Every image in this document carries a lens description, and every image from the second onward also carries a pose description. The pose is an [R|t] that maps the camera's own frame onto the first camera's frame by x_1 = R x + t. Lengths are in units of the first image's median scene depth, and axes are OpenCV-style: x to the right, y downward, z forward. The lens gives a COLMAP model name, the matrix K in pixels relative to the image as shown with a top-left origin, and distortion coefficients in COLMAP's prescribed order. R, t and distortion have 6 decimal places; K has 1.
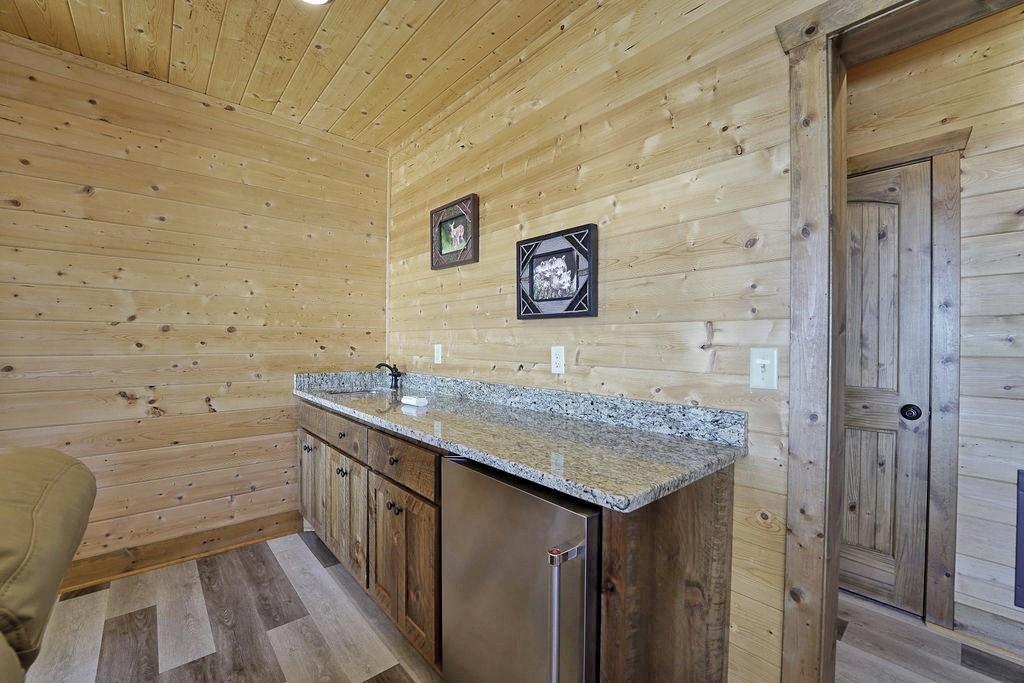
lens RADIAL K [[418.8, 0, 497.1], [0, 418.8, 345.0], [0, 0, 1]] dist [-0.022535, 0.000170]
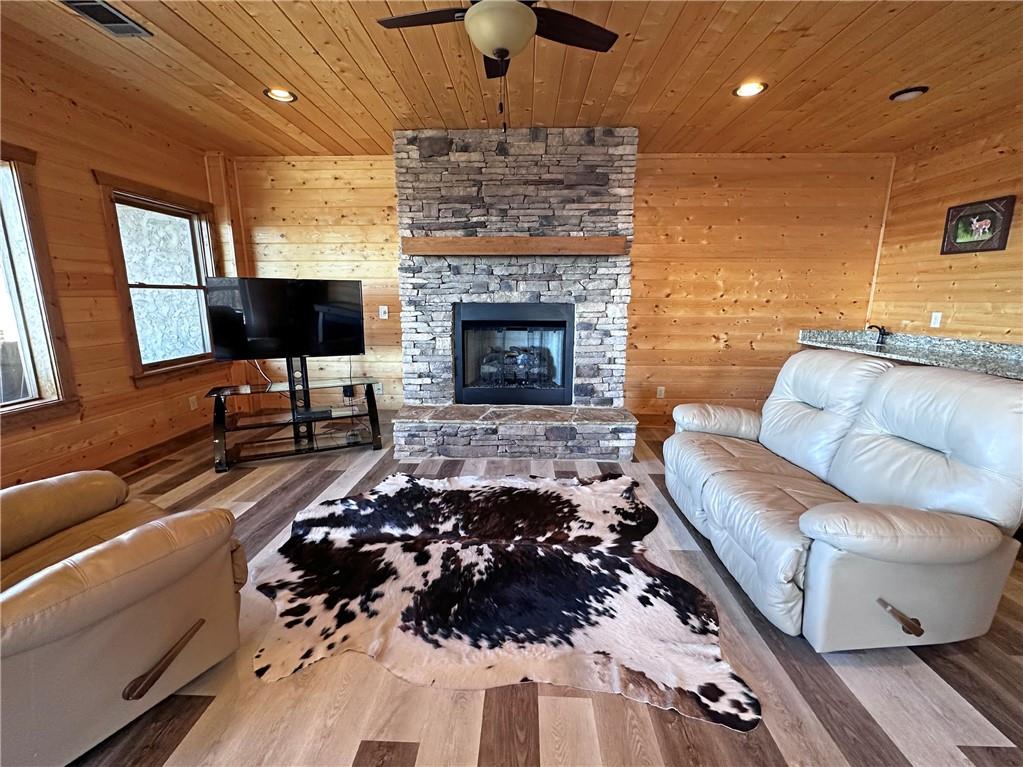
lens RADIAL K [[421.3, 0, 509.6], [0, 421.3, 379.4], [0, 0, 1]] dist [-0.003705, -0.000200]
pose [[0.745079, 0.125311, -0.655099, -0.260786], [-0.004983, 0.983211, 0.182406, -0.030418], [0.666958, -0.132643, 0.733194, -0.936040]]
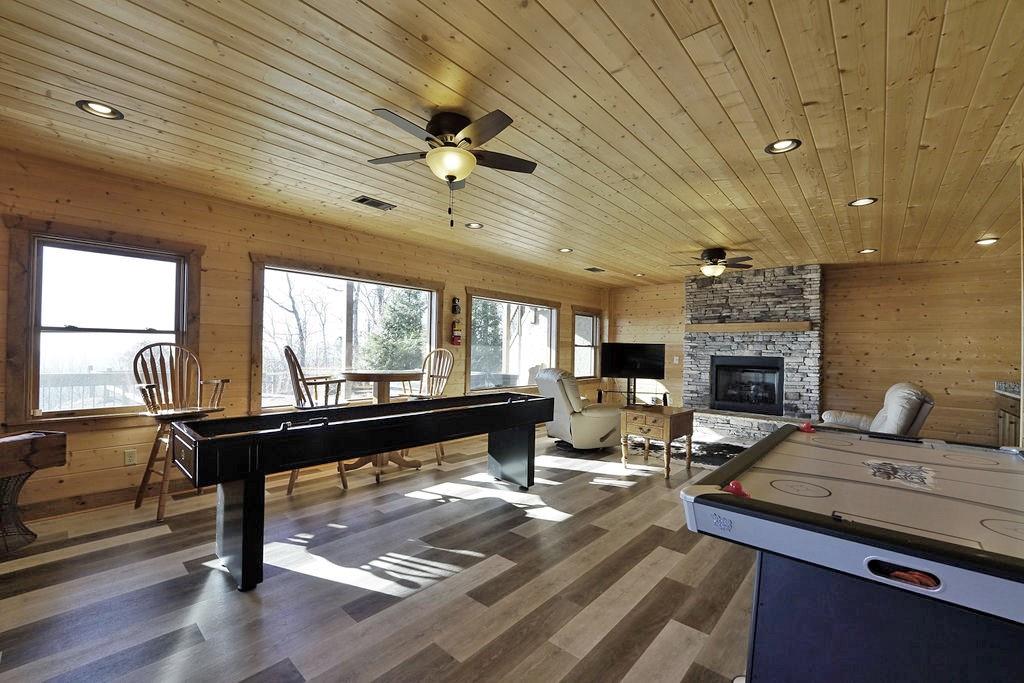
lens RADIAL K [[418.8, 0, 513.9], [0, 418.8, 344.6], [0, 0, 1]] dist [-0.022535, 0.000170]
pose [[0.151825, -0.012991, -0.988322, 1.162786], [-0.026537, 0.999500, -0.017214, -0.013432], [0.988051, 0.028841, 0.151405, -1.694504]]
